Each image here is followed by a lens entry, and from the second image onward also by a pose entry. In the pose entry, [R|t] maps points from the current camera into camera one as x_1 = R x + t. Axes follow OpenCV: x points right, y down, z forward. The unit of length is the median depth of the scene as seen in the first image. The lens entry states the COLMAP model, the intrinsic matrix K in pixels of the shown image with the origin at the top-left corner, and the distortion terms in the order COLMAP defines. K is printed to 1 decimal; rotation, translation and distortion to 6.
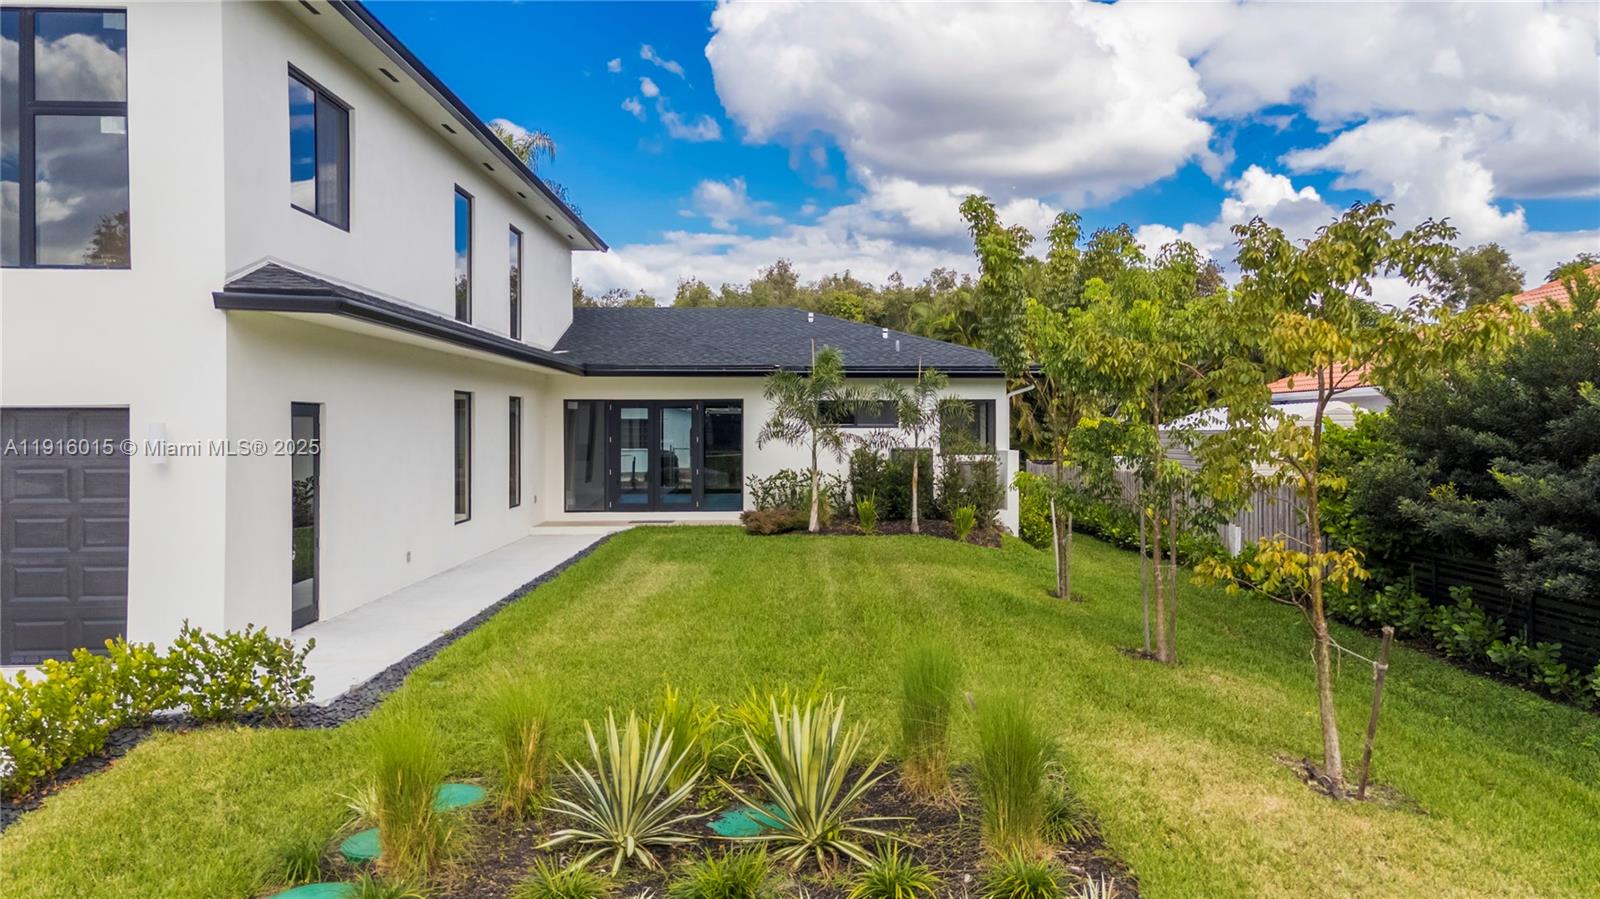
lens RADIAL K [[1137.0, 0, 799.6], [0, 1137.0, 449.4], [0, 0, 1]] dist [0.082173, 0.004356]
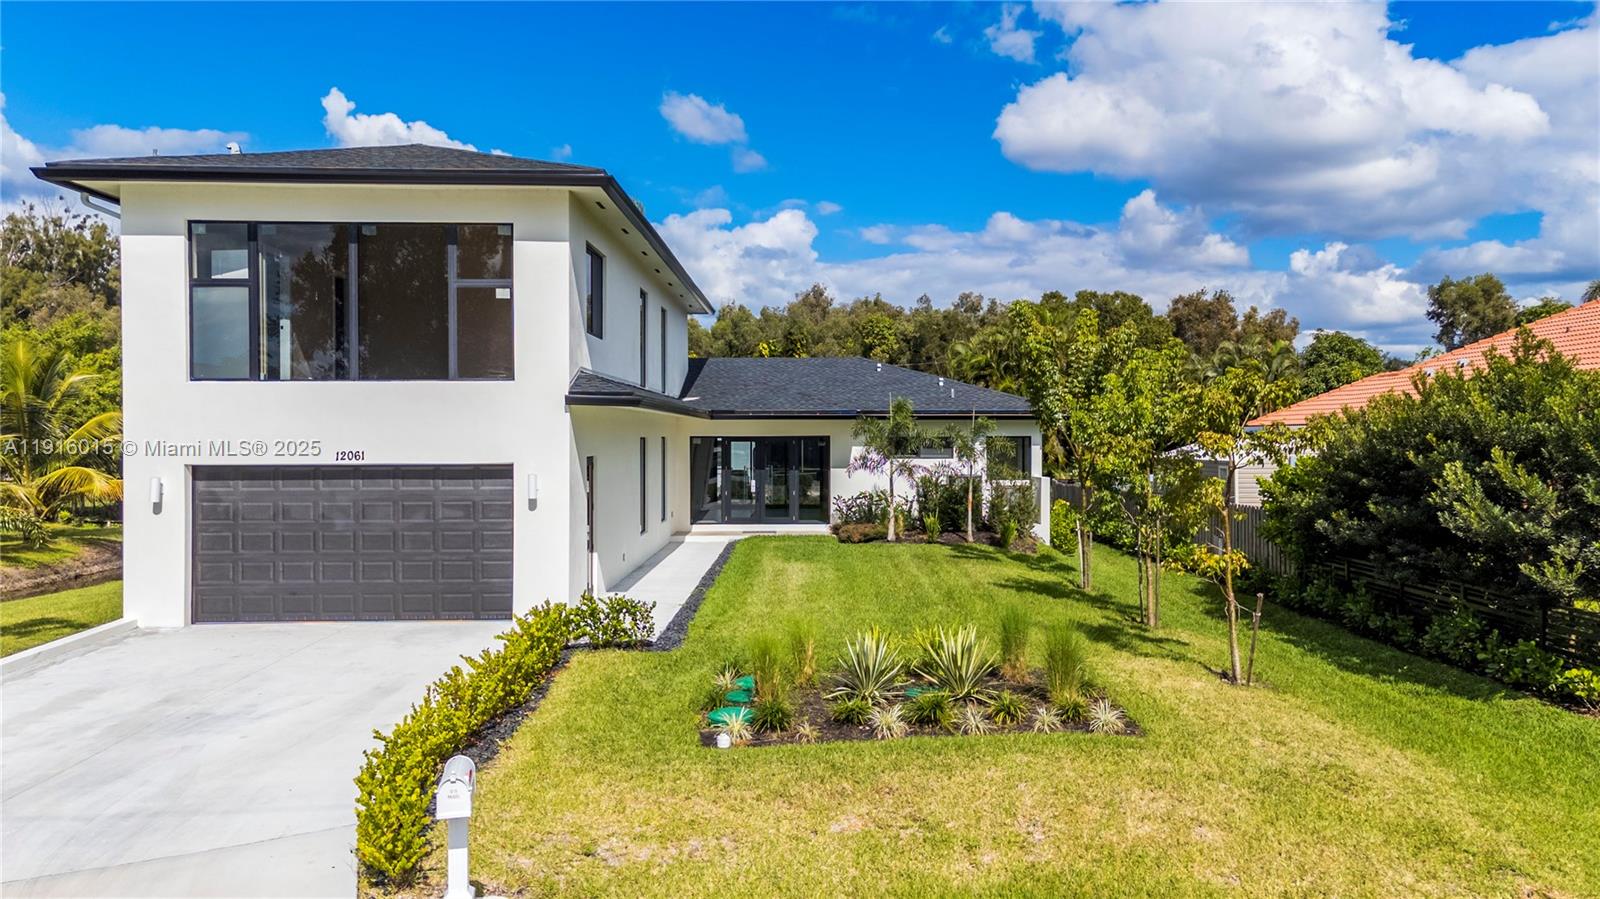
lens RADIAL K [[1210.5, 0, 774.0], [0, 1210.5, 452.2], [0, 0, 1]] dist [0.104528, -0.005326]
pose [[0.999778, 0.000444, -0.021083, -0.087714], [-0.000430, 1.000000, 0.000643, -0.028033], [0.021083, -0.000634, 0.999778, -0.366720]]
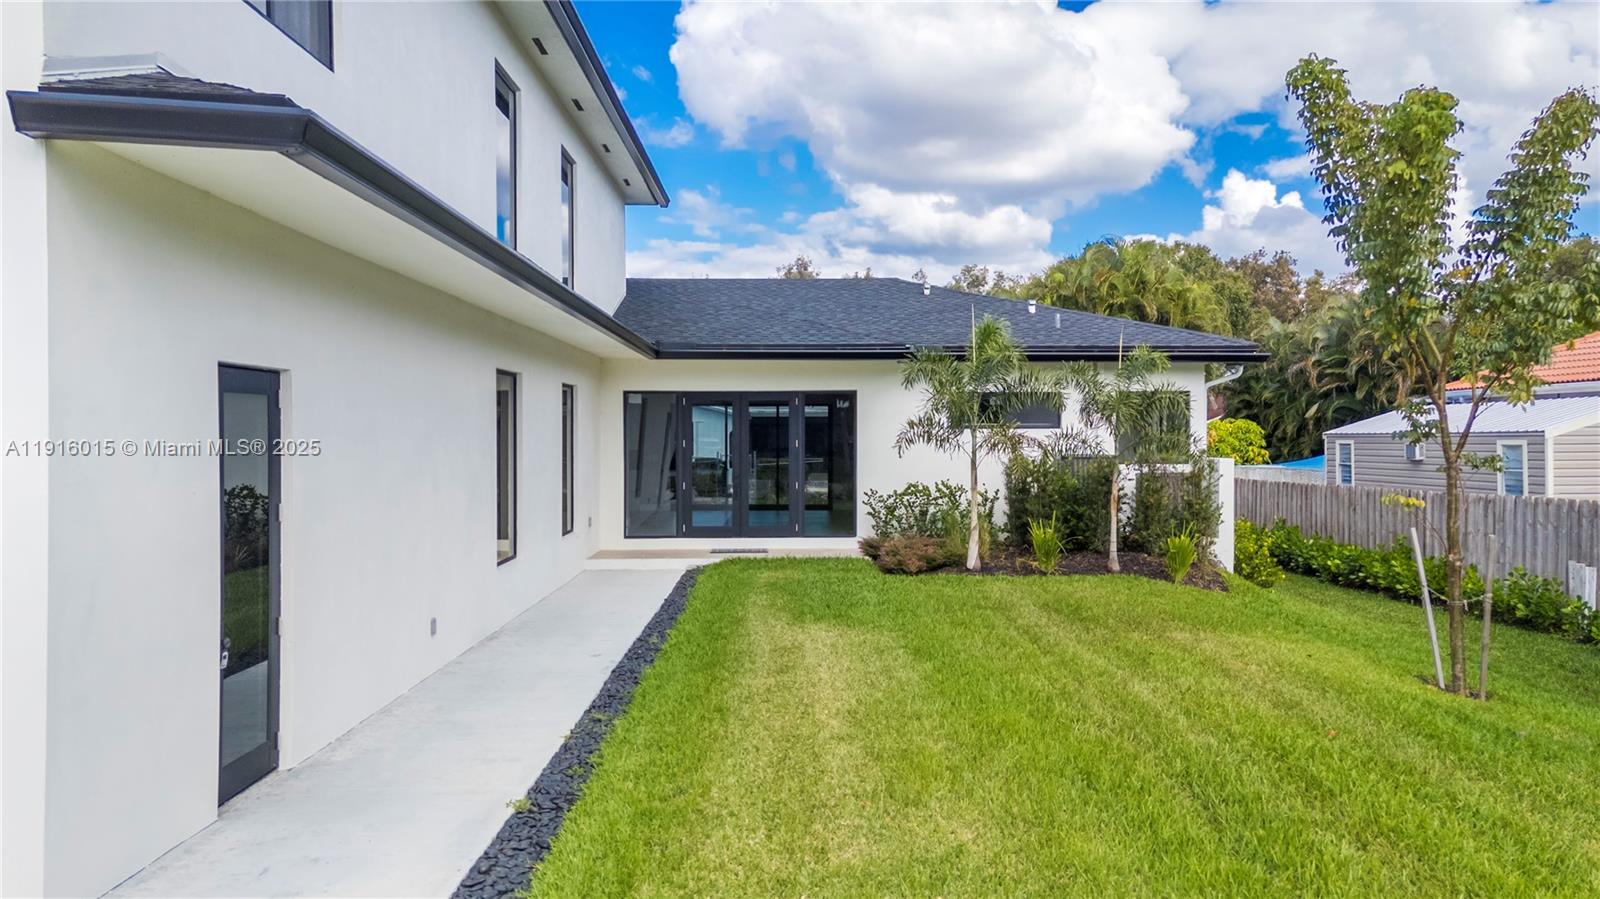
lens RADIAL K [[1137.0, 0, 803.7], [0, 1137.0, 454.3], [0, 0, 1]] dist [0.082173, 0.004356]
pose [[0.999626, 0.001546, 0.027291, -0.111211], [-0.001546, 0.999999, -0.000015, -0.001472], [-0.027291, -0.000027, 0.999628, 0.250309]]
